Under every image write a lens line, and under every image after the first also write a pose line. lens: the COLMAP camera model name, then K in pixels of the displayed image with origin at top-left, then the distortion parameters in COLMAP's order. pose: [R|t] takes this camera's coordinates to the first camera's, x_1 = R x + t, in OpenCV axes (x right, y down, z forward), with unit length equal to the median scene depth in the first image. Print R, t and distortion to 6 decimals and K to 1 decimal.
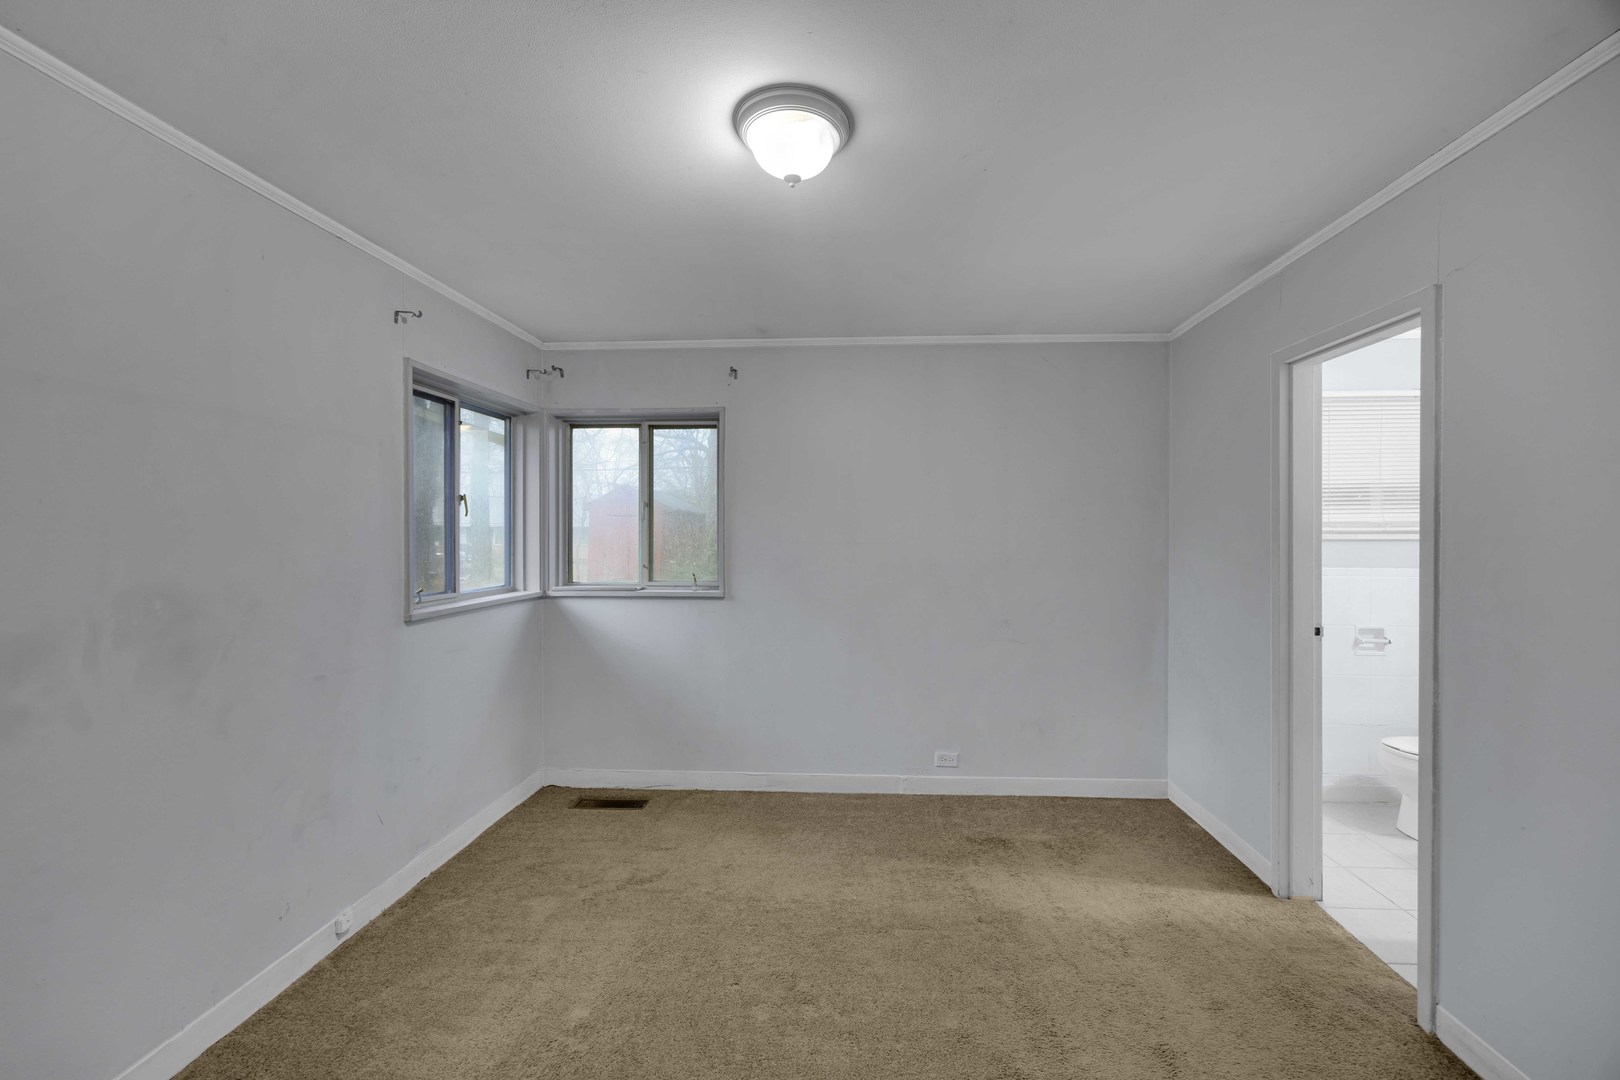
lens RADIAL K [[618.2, 0, 818.5], [0, 618.2, 533.7], [0, 0, 1]] dist [0.000411, -0.000628]
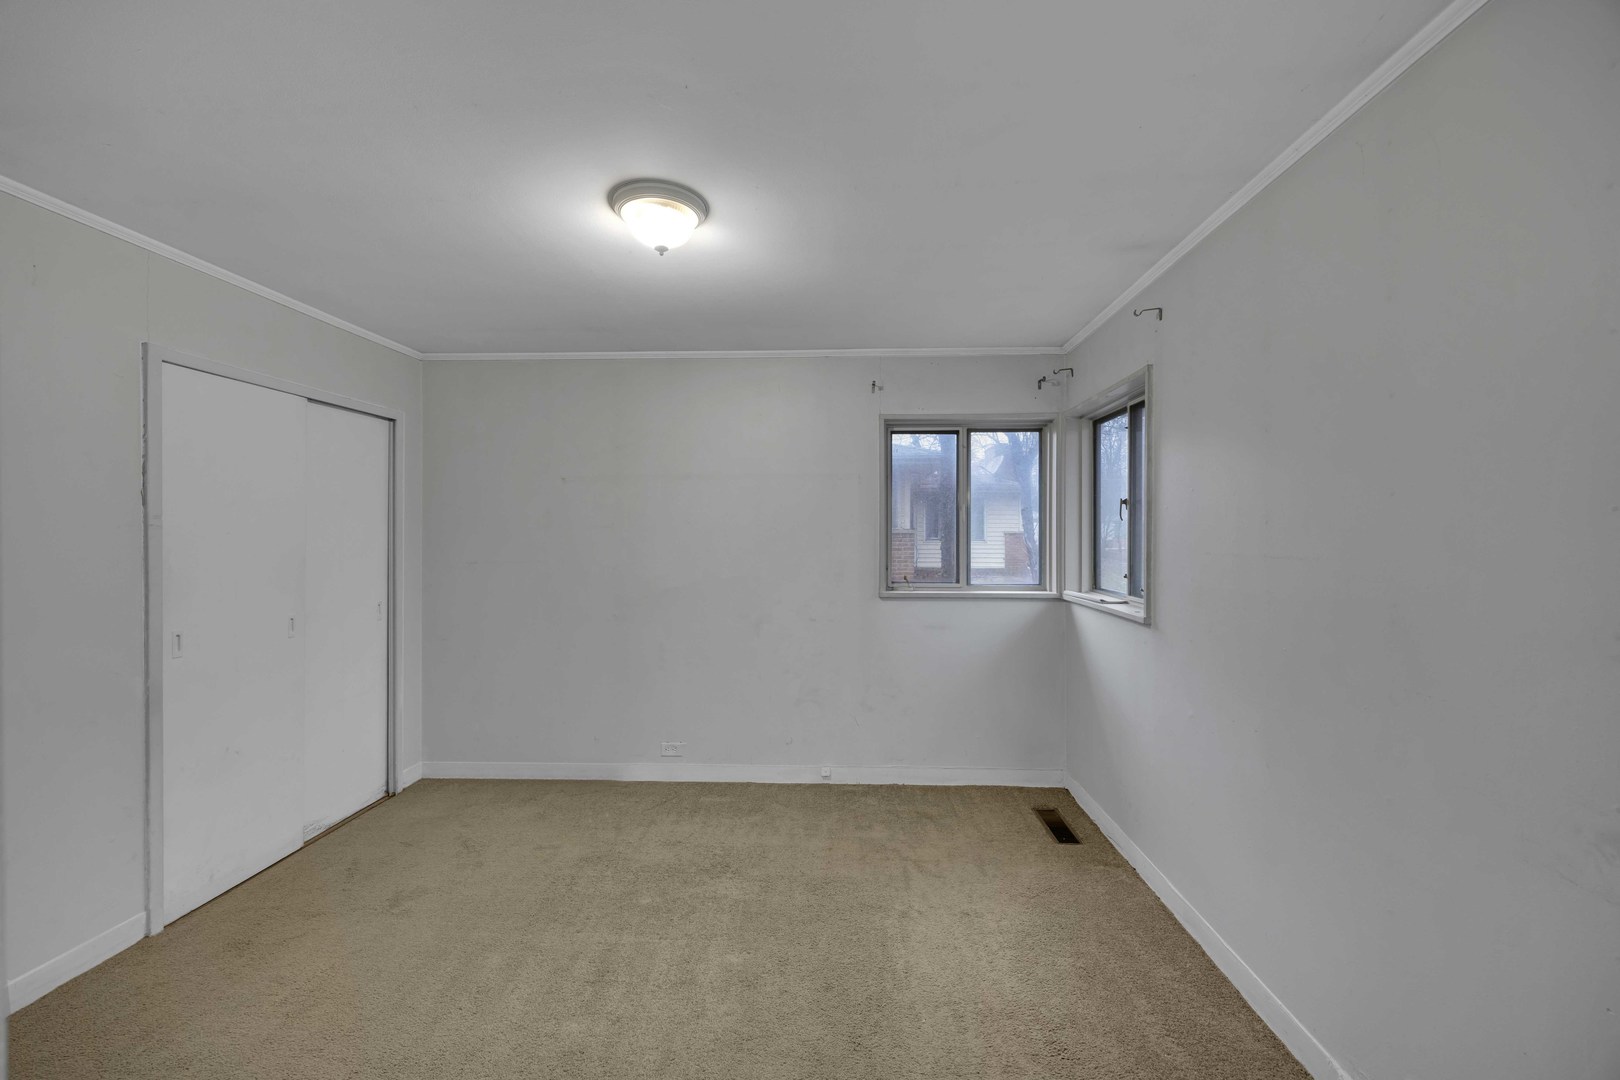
lens RADIAL K [[618.2, 0, 814.4], [0, 618.2, 524.6], [0, 0, 1]] dist [0.000411, -0.000628]
pose [[0.062146, -0.004703, -0.998056, 0.600002], [-0.006679, 0.999965, -0.005128, -0.013398], [0.998045, 0.006985, 0.062113, 0.590446]]
